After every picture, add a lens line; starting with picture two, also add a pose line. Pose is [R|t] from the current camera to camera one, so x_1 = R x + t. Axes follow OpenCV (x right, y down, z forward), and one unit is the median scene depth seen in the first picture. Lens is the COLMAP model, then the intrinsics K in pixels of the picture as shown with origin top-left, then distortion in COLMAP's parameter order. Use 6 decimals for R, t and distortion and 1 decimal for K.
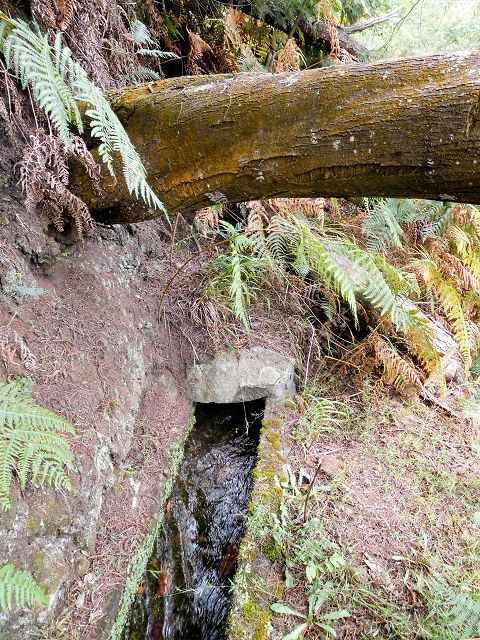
lens RADIAL K [[468.7, 0, 238.5], [0, 468.7, 319.0], [0, 0, 1]] dist [-0.008813, -0.002658]
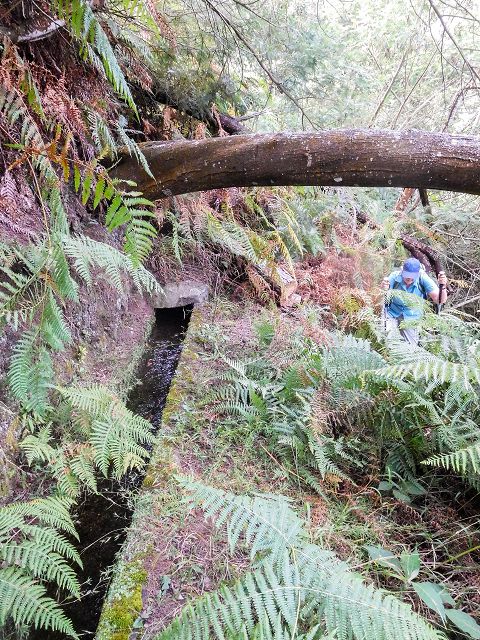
lens RADIAL K [[468.7, 0, 240.6], [0, 468.7, 321.1], [0, 0, 1]] dist [-0.008813, -0.002658]
pose [[0.988003, -0.032199, 0.151042, -0.041542], [0.051691, 0.990560, -0.126957, 0.478563], [-0.145529, 0.133241, 0.980341, -0.853417]]
